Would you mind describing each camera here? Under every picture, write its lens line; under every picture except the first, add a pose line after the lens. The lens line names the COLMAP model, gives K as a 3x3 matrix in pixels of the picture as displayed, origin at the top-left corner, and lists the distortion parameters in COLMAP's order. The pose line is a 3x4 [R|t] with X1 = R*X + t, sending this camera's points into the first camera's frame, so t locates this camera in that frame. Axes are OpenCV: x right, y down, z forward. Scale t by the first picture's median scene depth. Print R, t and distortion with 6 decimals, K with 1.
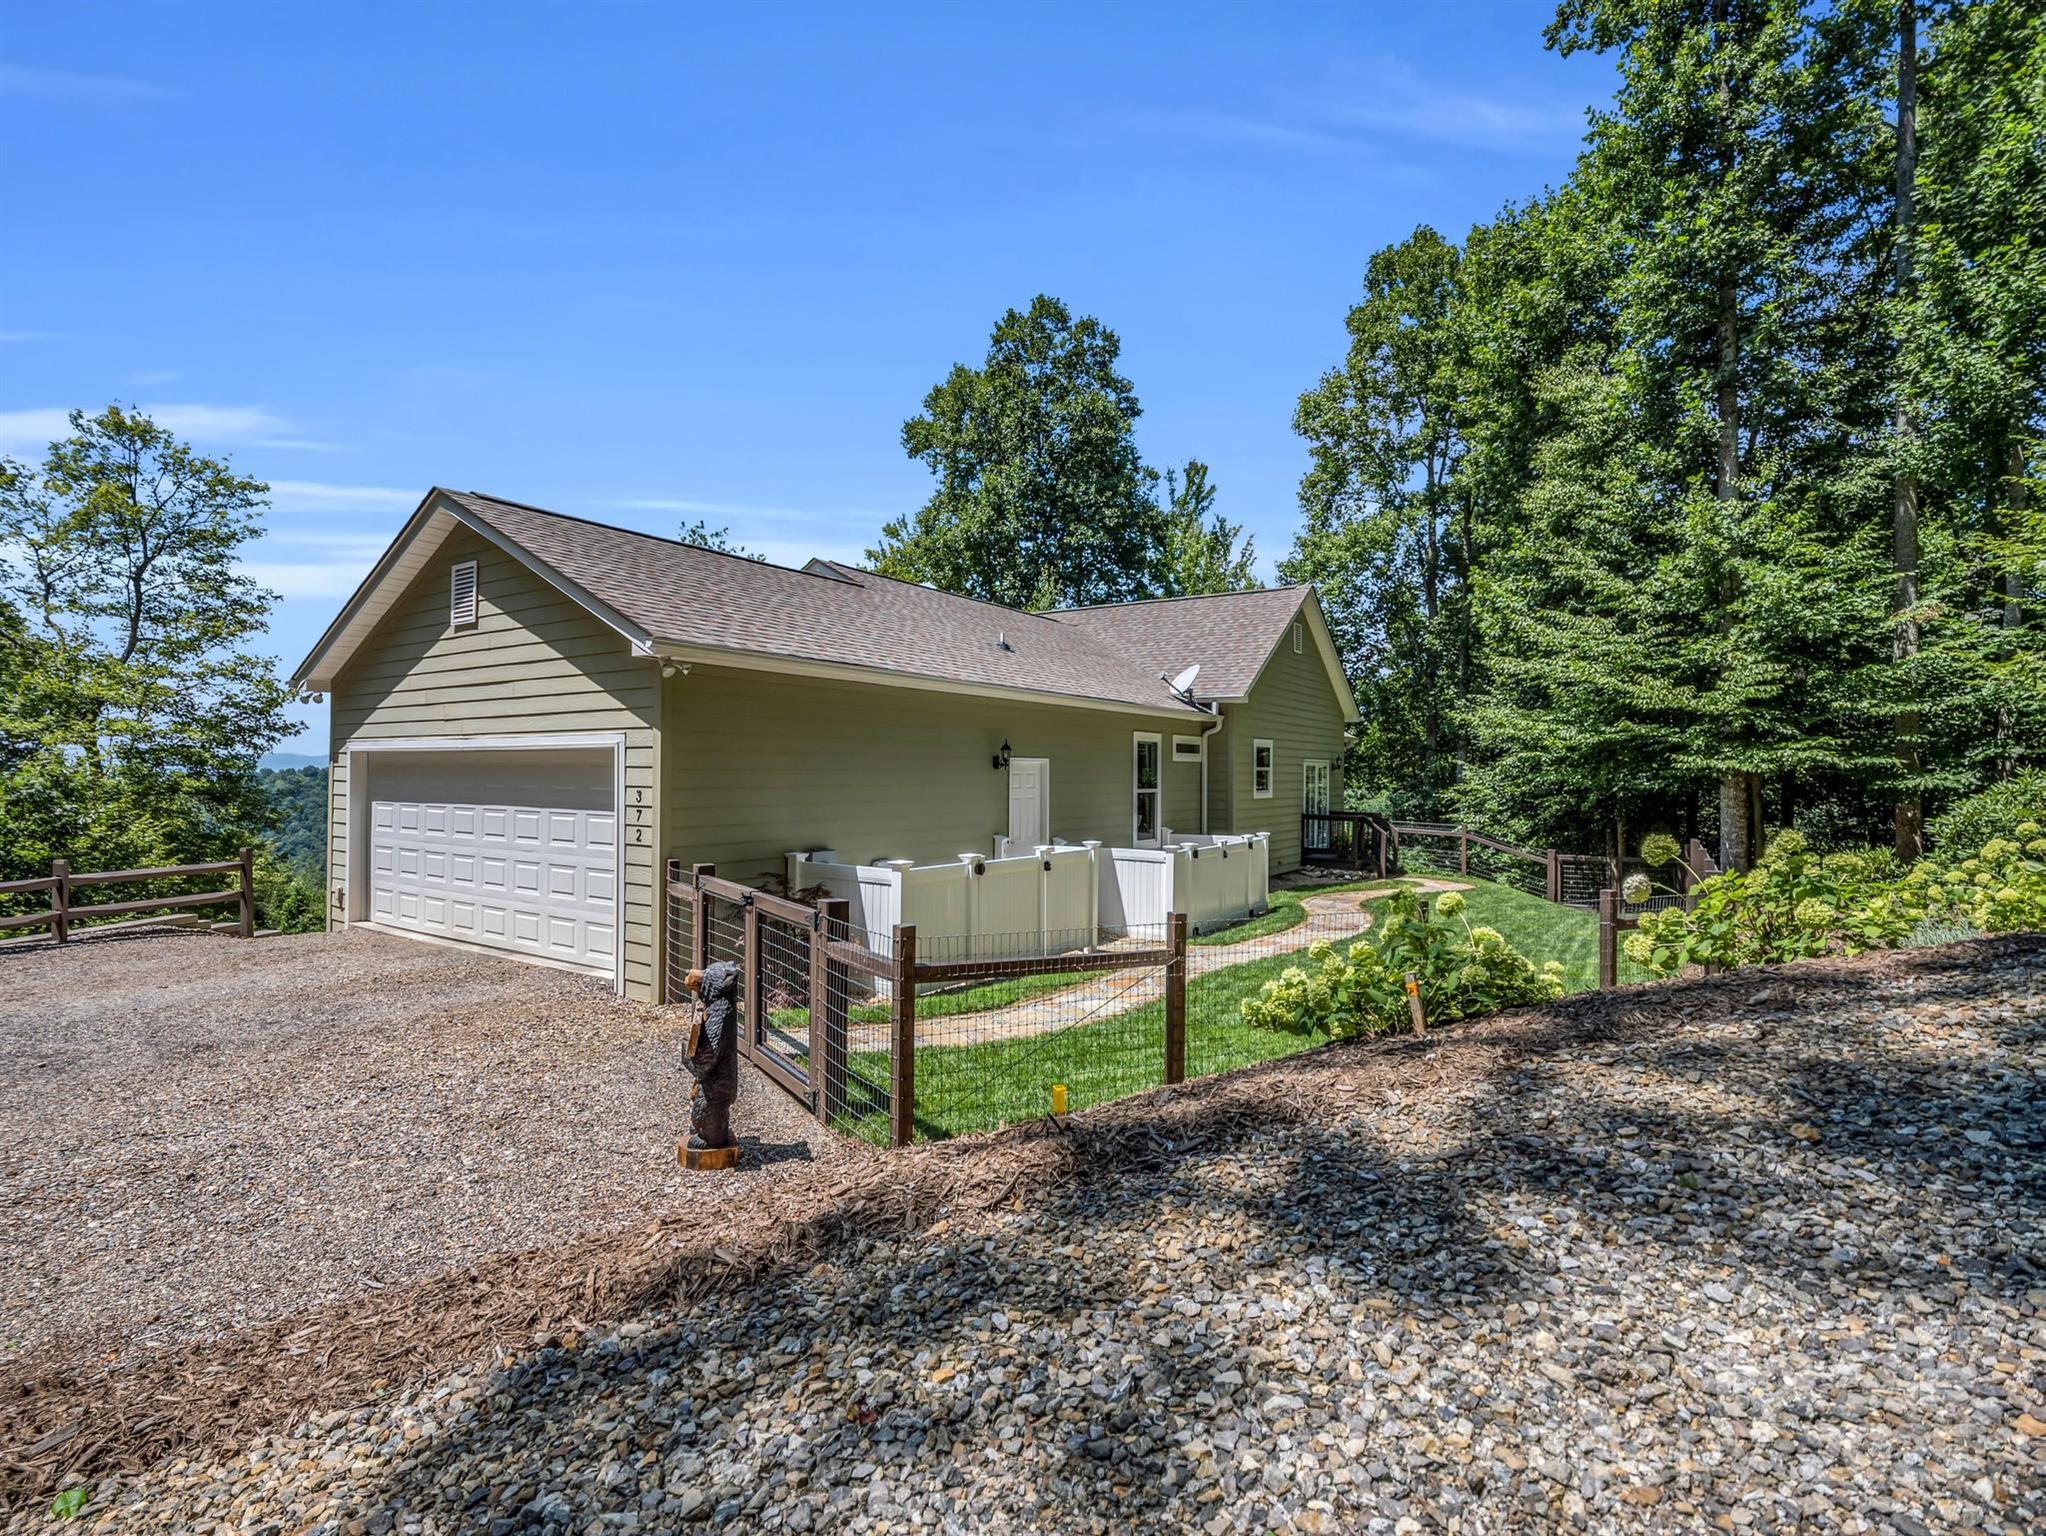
lens RADIAL K [[966.3, 0, 1032.6], [0, 966.3, 780.2], [0, 0, 1]] dist [-0.015543, -0.000201]
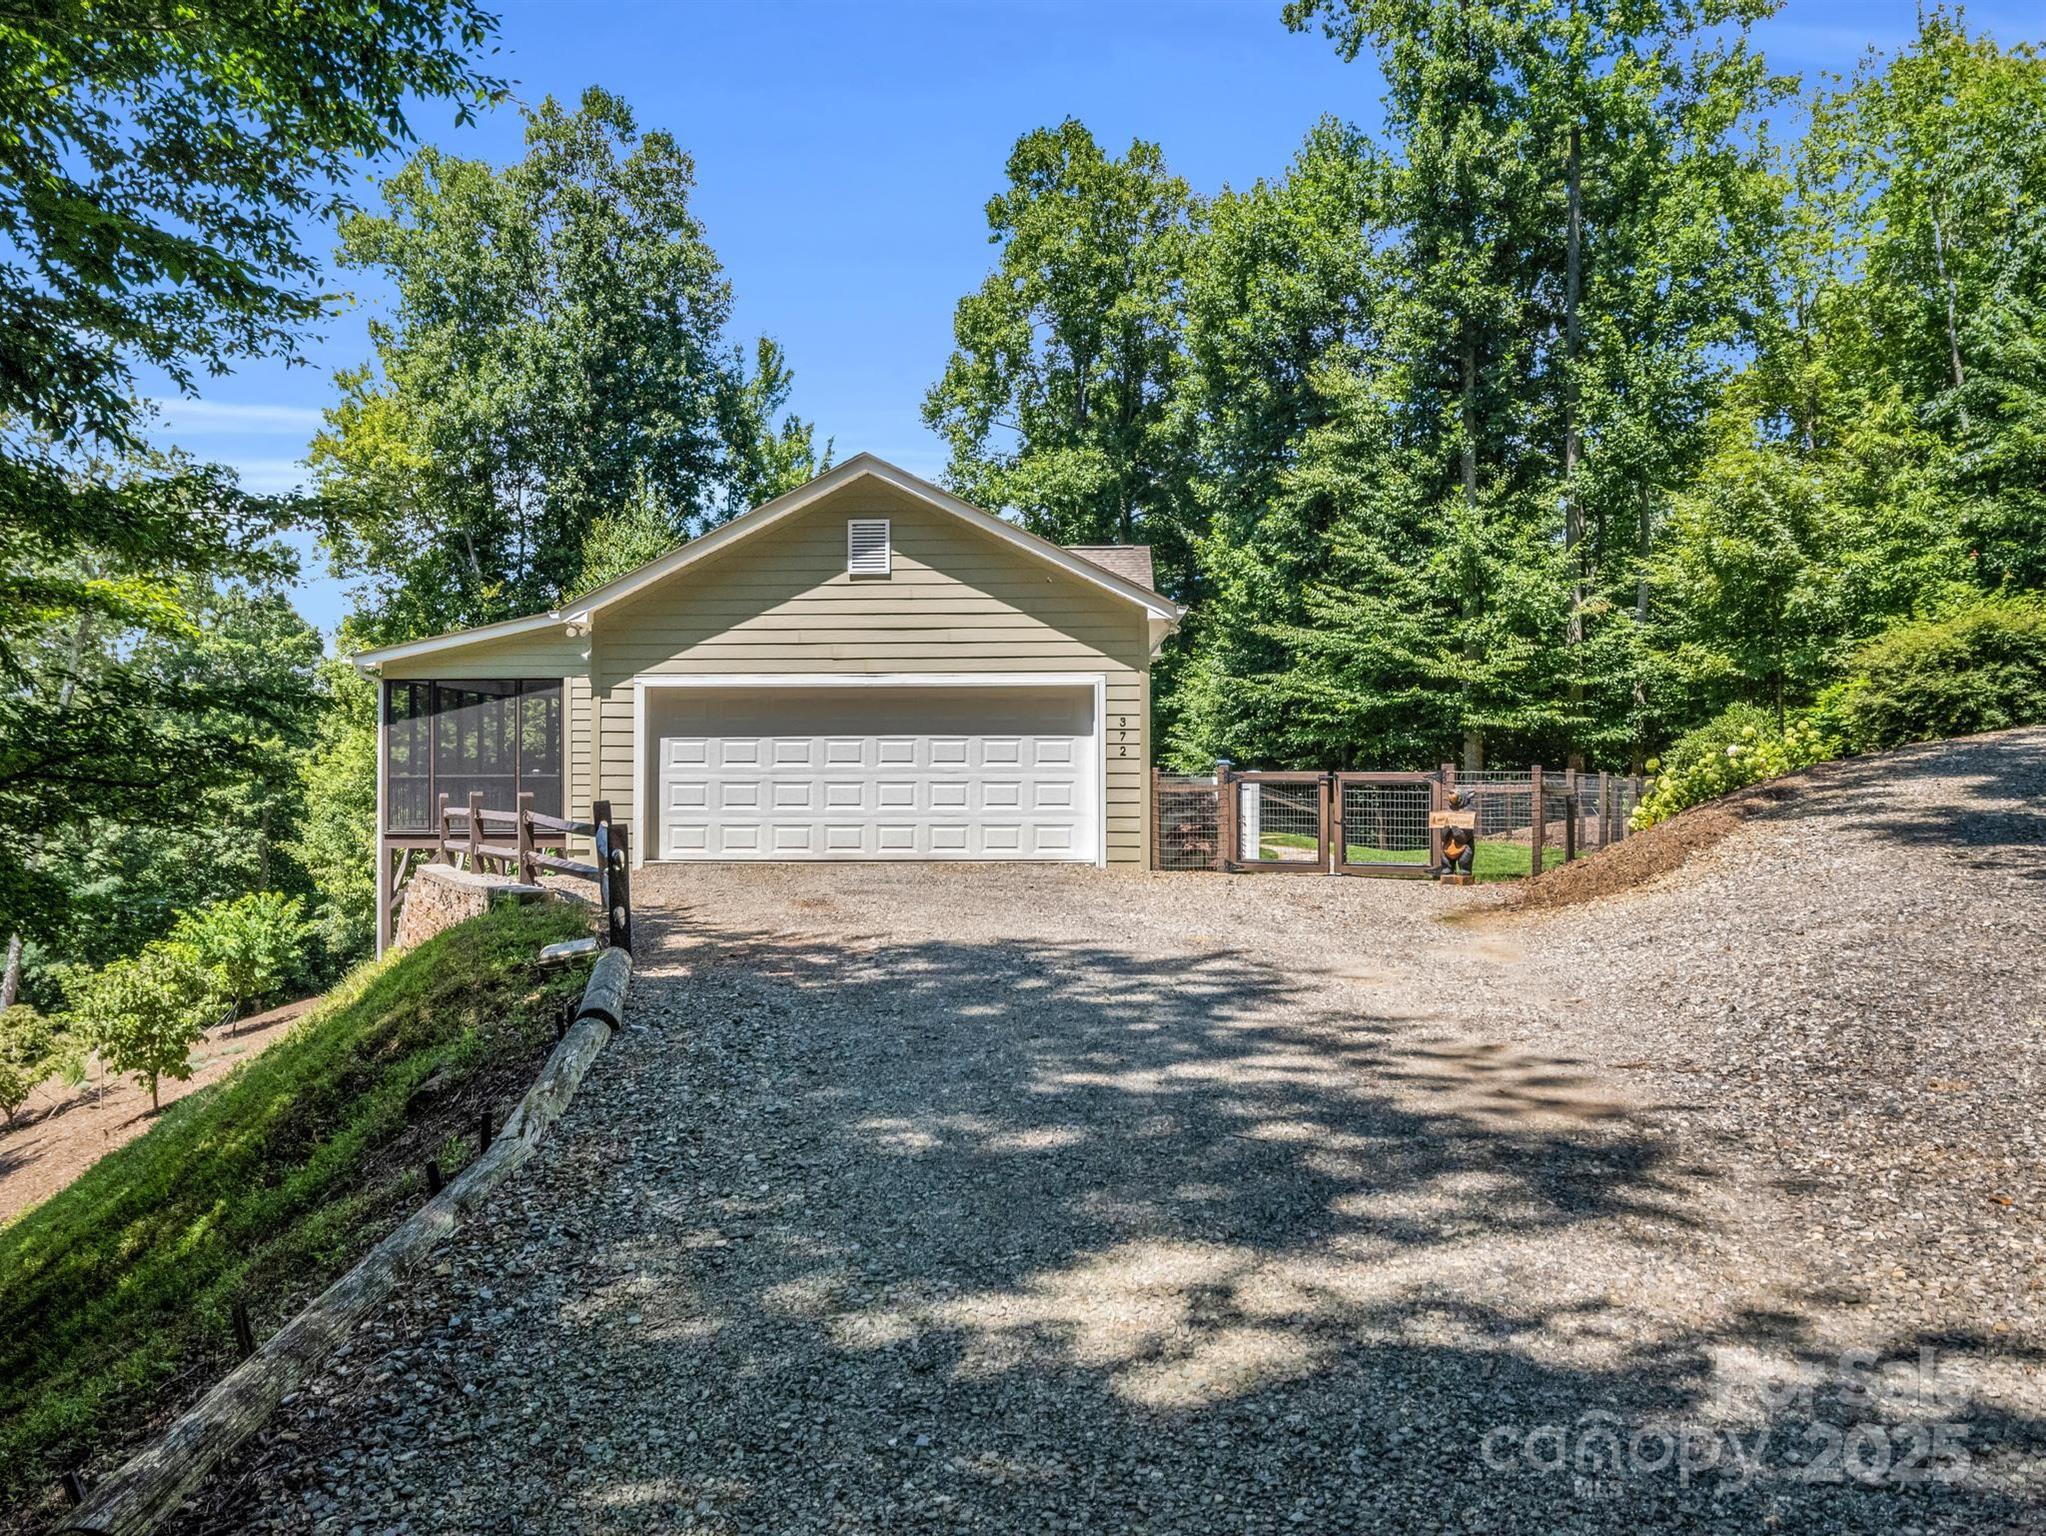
lens RADIAL K [[1547.1, 0, 1023.0], [0, 1547.1, 768.0], [0, 0, 1]] dist [0.002028, 0.001849]
pose [[0.846890, -0.005967, 0.531734, -0.686515], [0.010162, 0.999936, -0.004964, 0.036492], [-0.531670, 0.009608, 0.846897, -0.303882]]
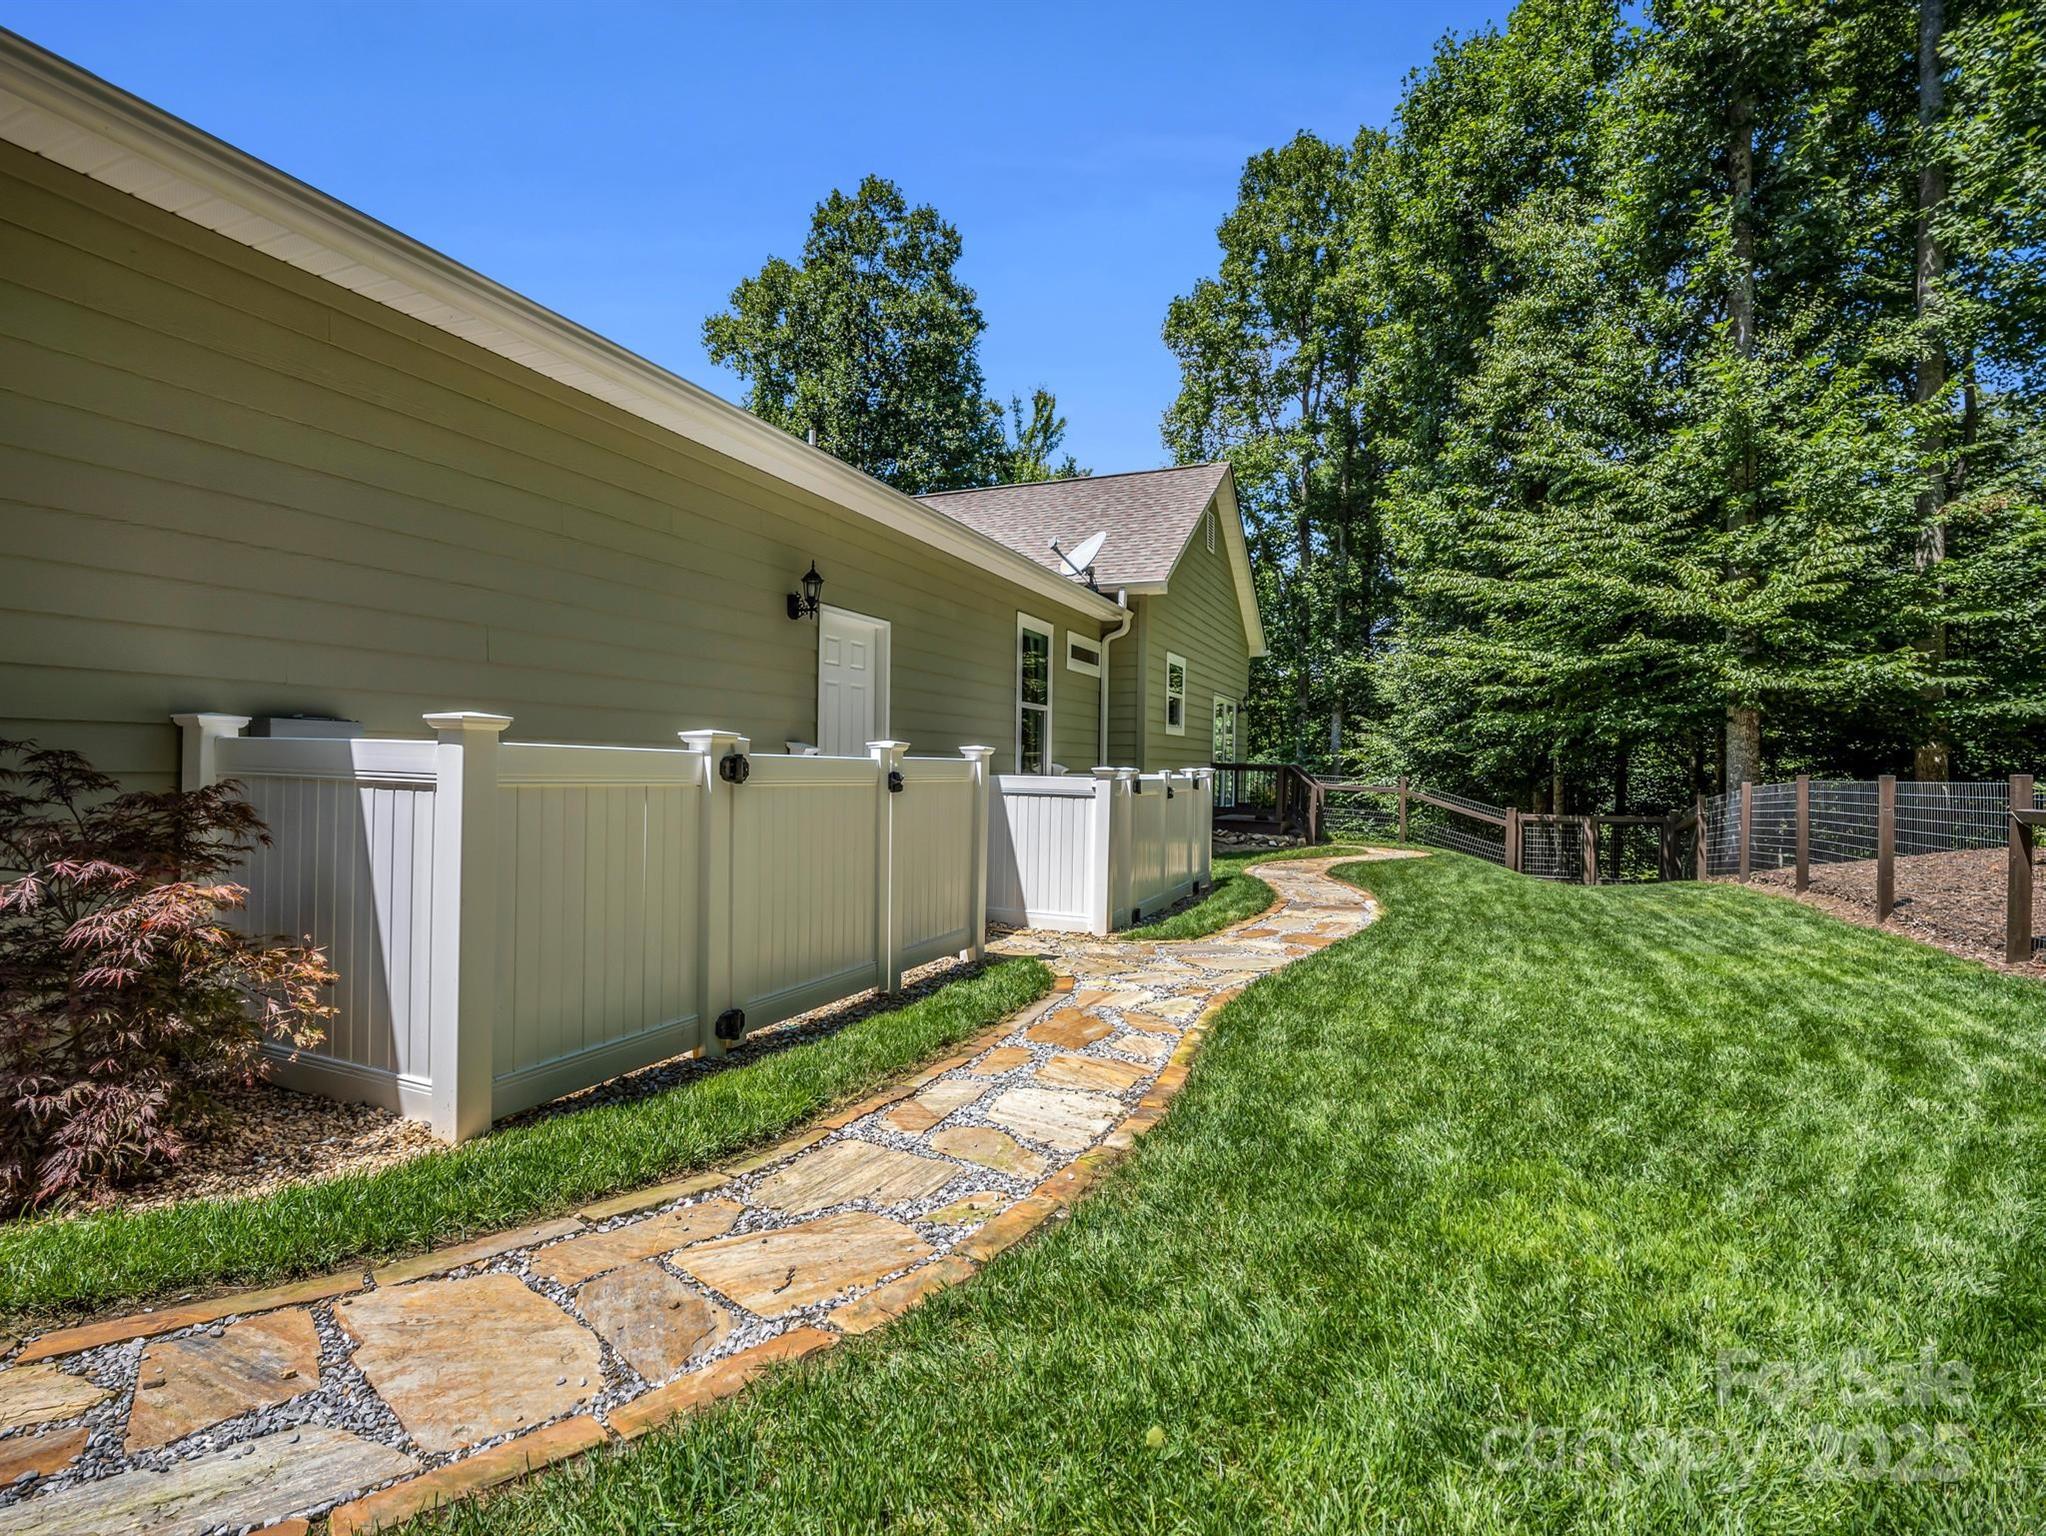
lens RADIAL K [[964.9, 0, 1023.0], [0, 964.9, 768.0], [0, 0, 1]] dist [-0.017370, -0.000039]
pose [[0.985129, 0.007171, 0.171669, -0.002252], [-0.006868, 0.999974, -0.002360, 0.043654], [-0.171682, 0.001146, 0.985152, 0.275950]]
